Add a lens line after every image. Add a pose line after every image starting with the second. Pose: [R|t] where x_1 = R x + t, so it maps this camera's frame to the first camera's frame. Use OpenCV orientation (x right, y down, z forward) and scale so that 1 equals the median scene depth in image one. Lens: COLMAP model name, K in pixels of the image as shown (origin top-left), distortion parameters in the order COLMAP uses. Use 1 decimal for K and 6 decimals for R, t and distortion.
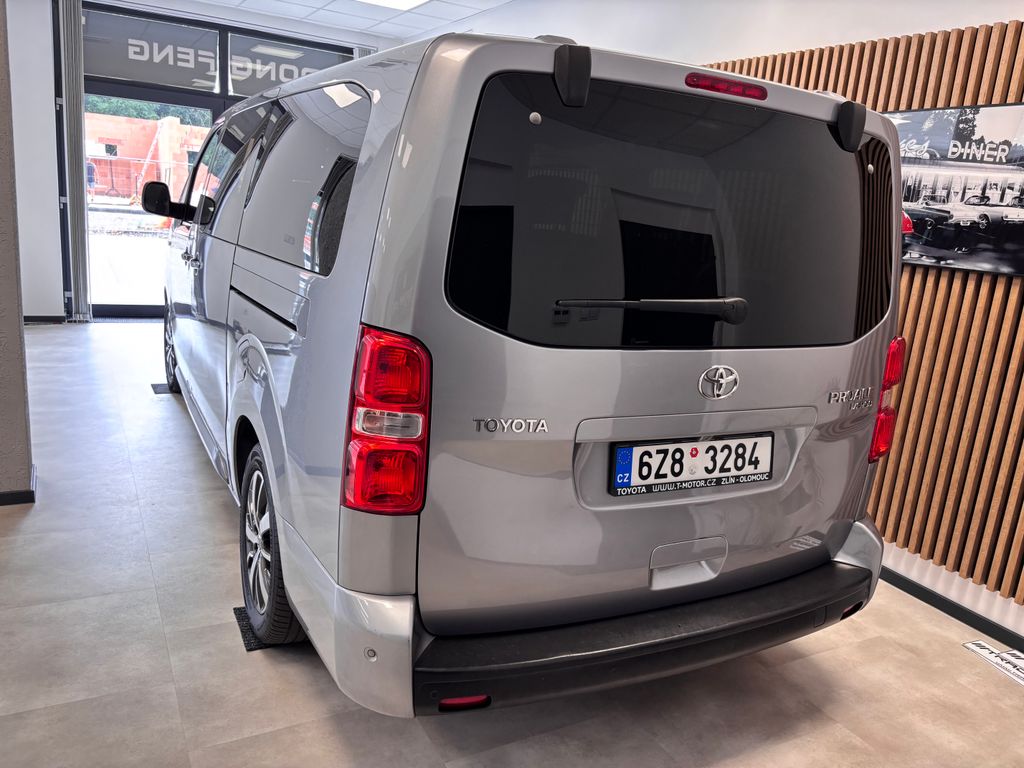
lens RADIAL K [[789.6, 0, 515.4], [0, 789.6, 385.0], [0, 0, 1]] dist [0.001748, 0.001519]
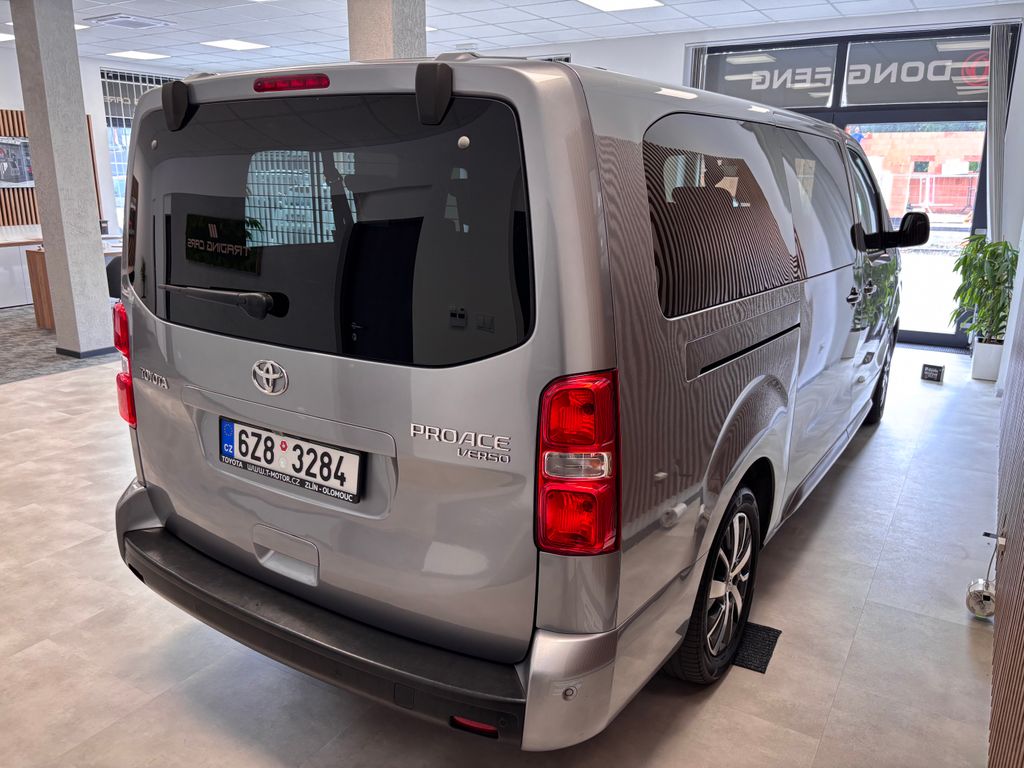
lens RADIAL K [[789.6, 0, 515.3], [0, 789.6, 384.4], [0, 0, 1]] dist [0.001748, 0.001519]
pose [[0.498024, 0.139577, -0.855857, 1.211310], [-0.161285, 0.984649, 0.066729, -0.106750], [0.852033, 0.104804, 0.512890, 0.708957]]
